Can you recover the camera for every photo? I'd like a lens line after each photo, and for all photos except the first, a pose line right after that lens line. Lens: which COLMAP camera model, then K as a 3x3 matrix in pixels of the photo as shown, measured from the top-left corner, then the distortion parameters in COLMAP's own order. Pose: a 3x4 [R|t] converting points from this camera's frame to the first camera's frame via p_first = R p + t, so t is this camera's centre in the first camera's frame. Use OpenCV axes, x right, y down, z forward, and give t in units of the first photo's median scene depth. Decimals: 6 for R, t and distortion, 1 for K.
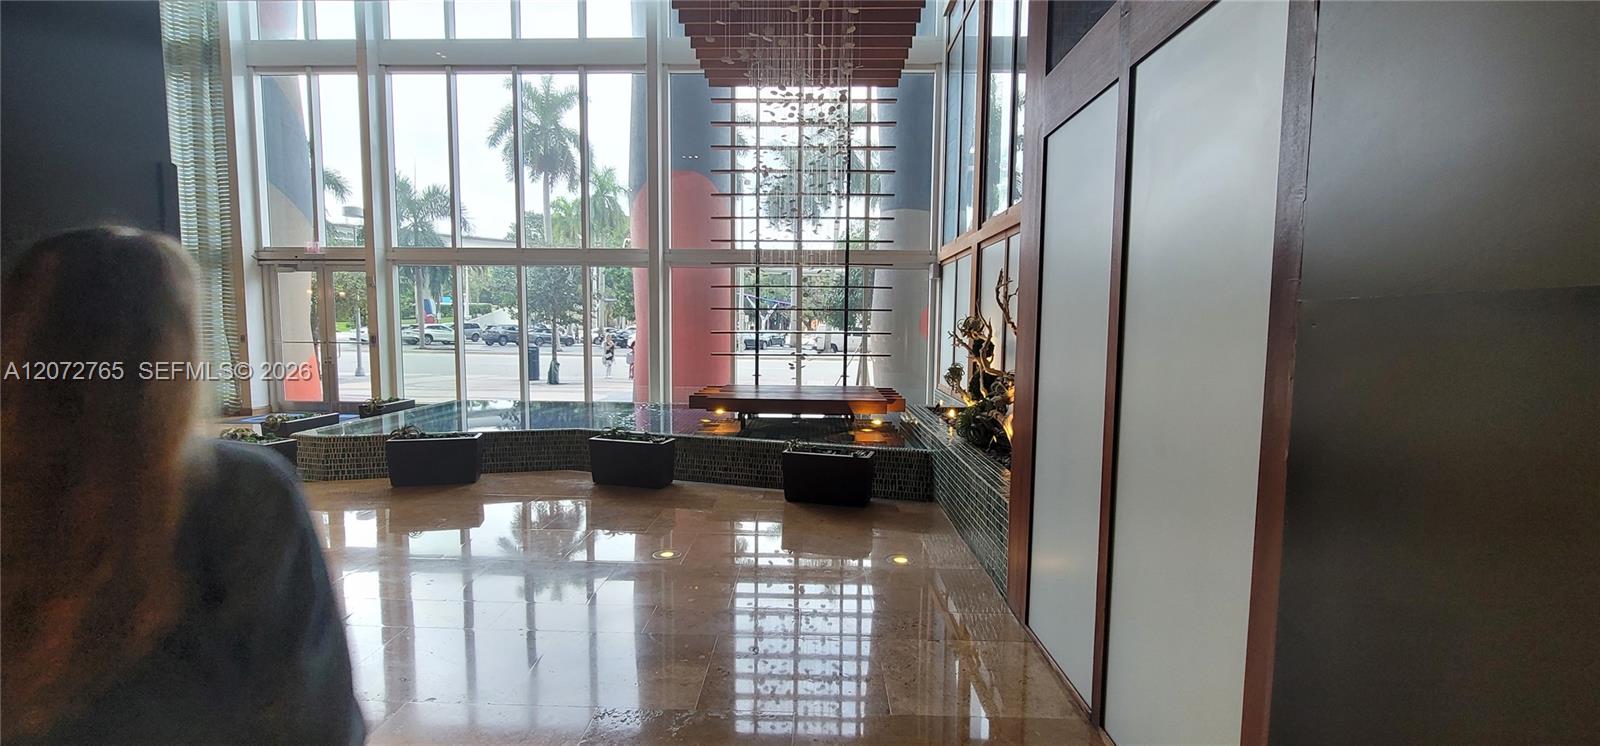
lens RADIAL K [[652.1, 0, 795.3], [0, 652.1, 379.7], [0, 0, 1]] dist [-0.002935, 0.000593]
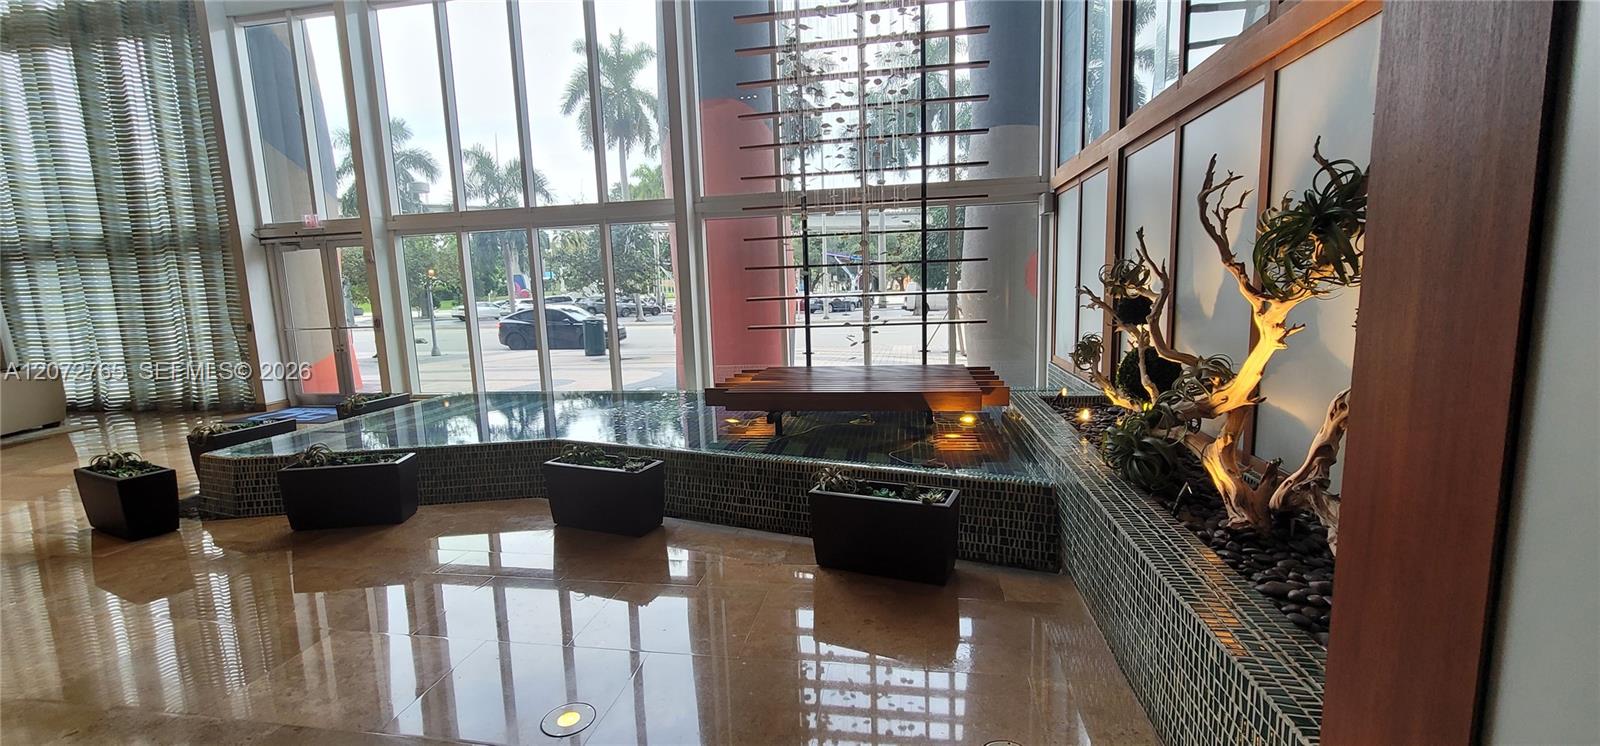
lens RADIAL K [[652.1, 0, 795.3], [0, 652.1, 379.7], [0, 0, 1]] dist [-0.002935, 0.000593]
pose [[0.989133, -0.023453, -0.145142, 0.033787], [0.032071, 0.997840, 0.057326, -0.018554], [0.143484, -0.061358, 0.987749, 0.214790]]
